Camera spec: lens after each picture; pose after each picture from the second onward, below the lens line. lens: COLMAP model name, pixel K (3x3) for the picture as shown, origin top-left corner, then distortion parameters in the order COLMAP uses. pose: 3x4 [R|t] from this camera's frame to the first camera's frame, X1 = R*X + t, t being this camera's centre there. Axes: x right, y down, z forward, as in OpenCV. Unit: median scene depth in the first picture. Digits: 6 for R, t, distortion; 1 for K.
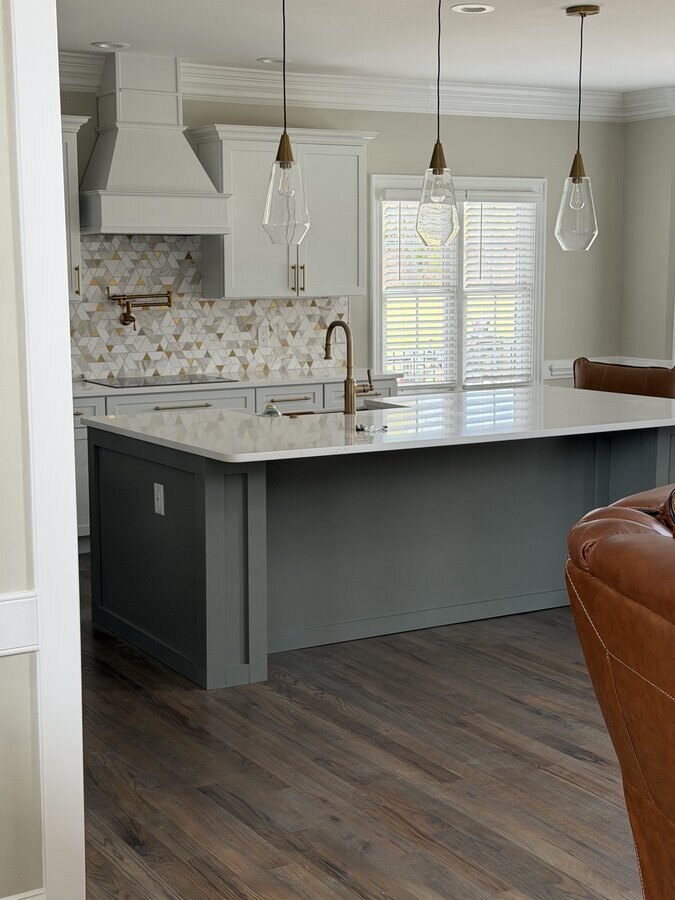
lens RADIAL K [[1409.9, 0, 337.5], [0, 1409.9, 450.0], [0, 0, 1]] dist [0.164142, -0.137145]
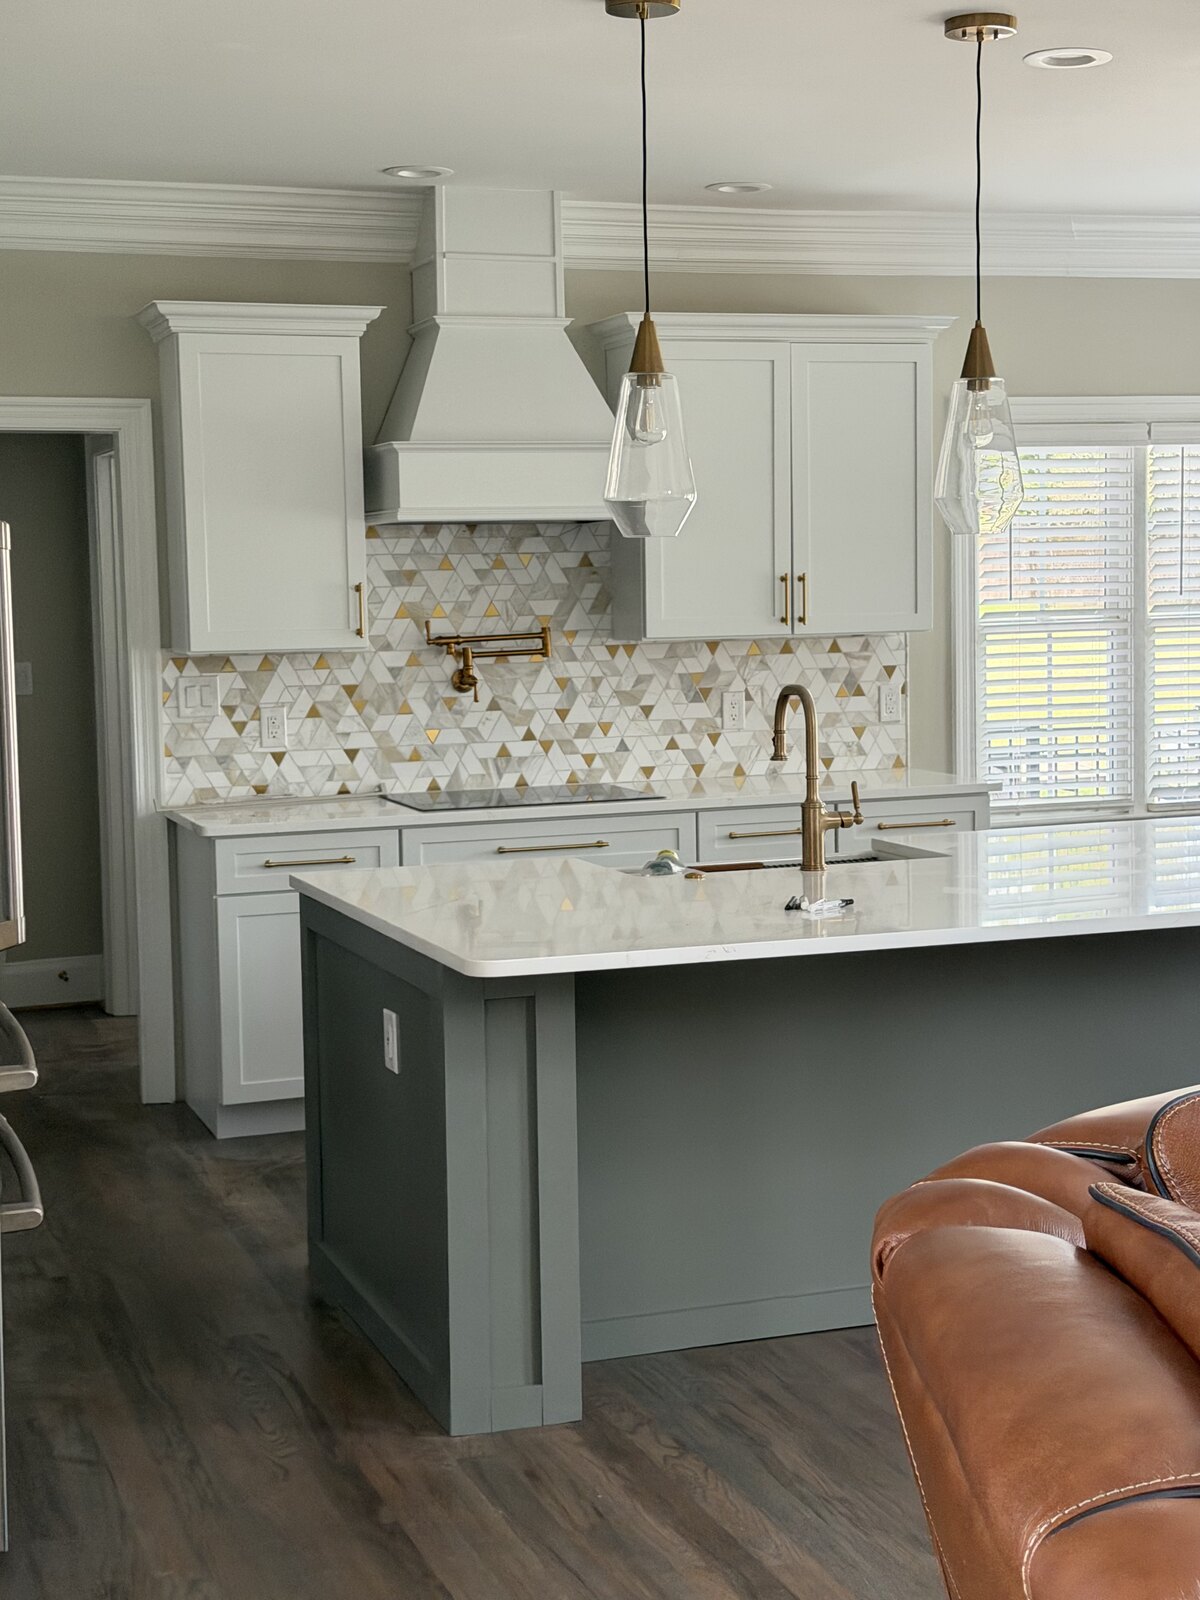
lens RADIAL K [[2506.4, 0, 600.0], [0, 2506.4, 800.0], [0, 0, 1]] dist [0.164142, -0.137145]
pose [[0.981967, 0.003657, -0.189016, 0.080202], [-0.011105, 0.999202, -0.038364, -0.012110], [0.188725, 0.039771, 0.981224, 0.087142]]
